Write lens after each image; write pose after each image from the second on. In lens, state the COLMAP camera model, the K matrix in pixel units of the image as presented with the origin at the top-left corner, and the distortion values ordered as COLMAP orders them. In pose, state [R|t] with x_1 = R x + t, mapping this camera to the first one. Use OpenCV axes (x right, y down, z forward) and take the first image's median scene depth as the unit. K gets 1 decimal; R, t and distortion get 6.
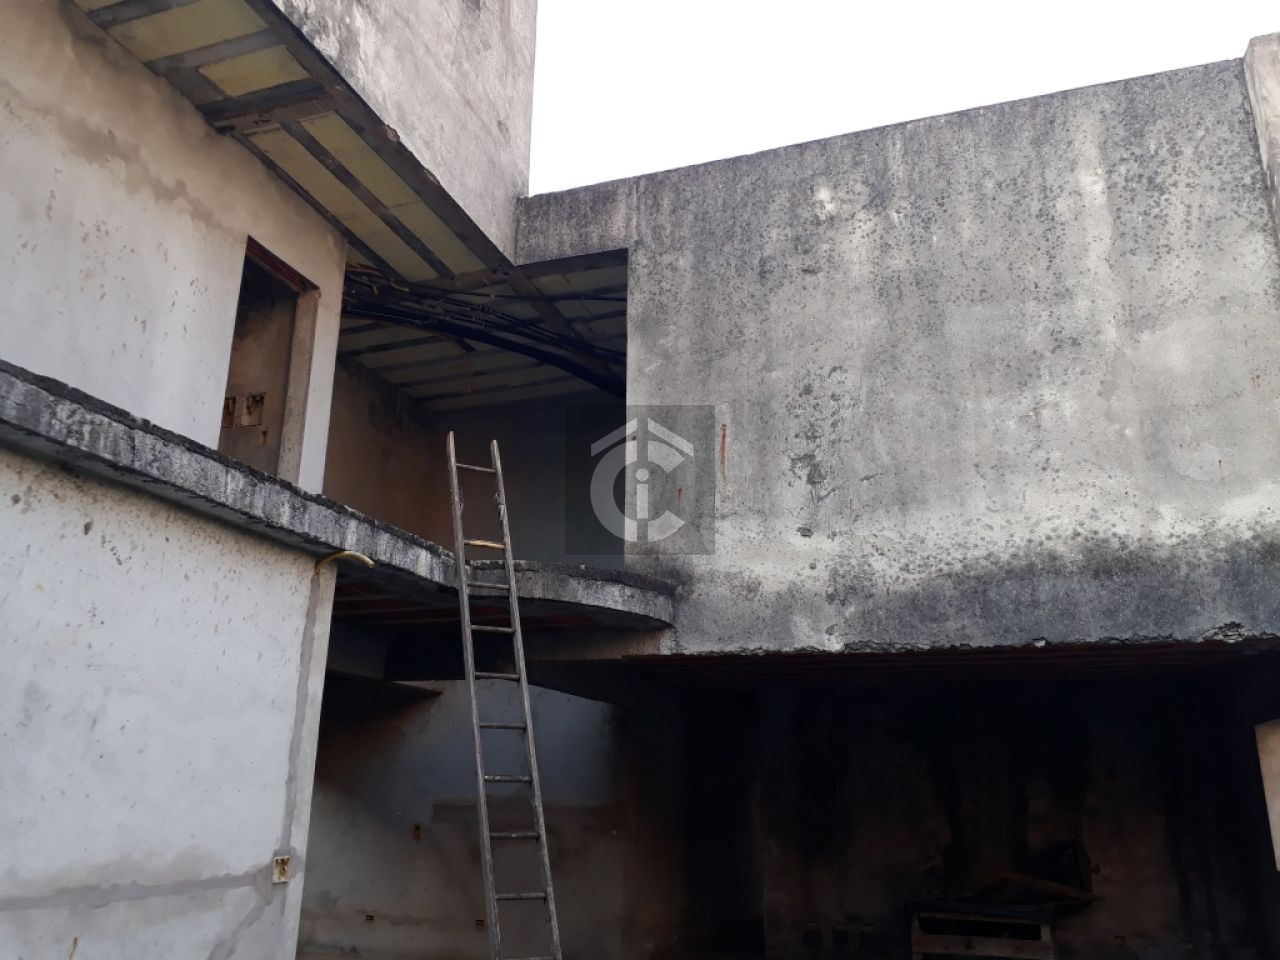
lens RADIAL K [[1022.2, 0, 640.0], [0, 1022.2, 480.0], [0, 0, 1]] dist [0.045451, -0.072005]
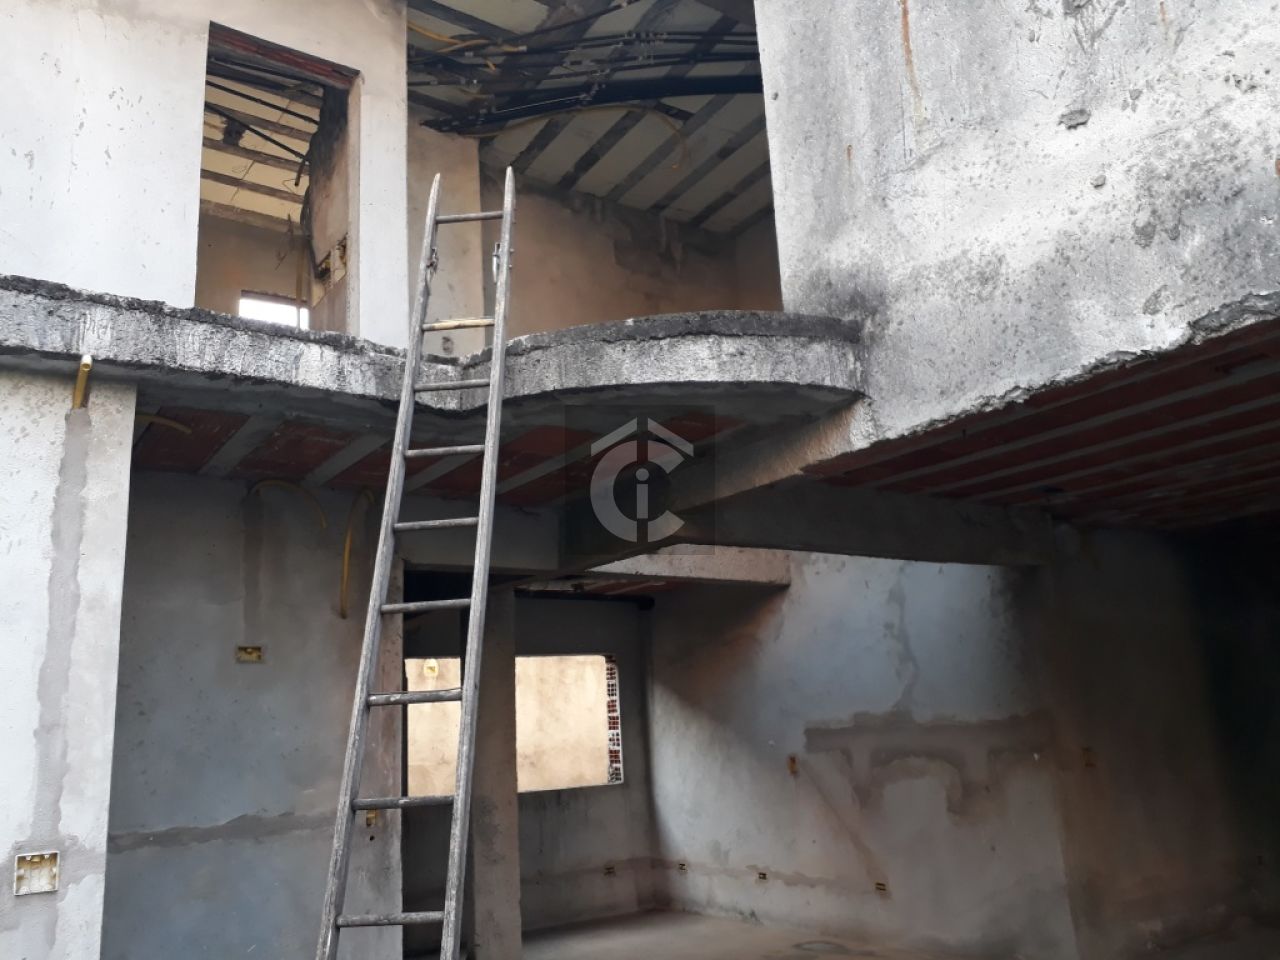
lens RADIAL K [[1044.0, 0, 596.6], [0, 1044.0, 482.5], [0, 0, 1]] dist [0.082788, -0.136486]
pose [[0.809238, -0.190483, -0.555743, 0.221345], [0.232645, 0.972547, 0.005419, 0.157306], [0.539454, -0.133676, 0.831336, 0.477523]]
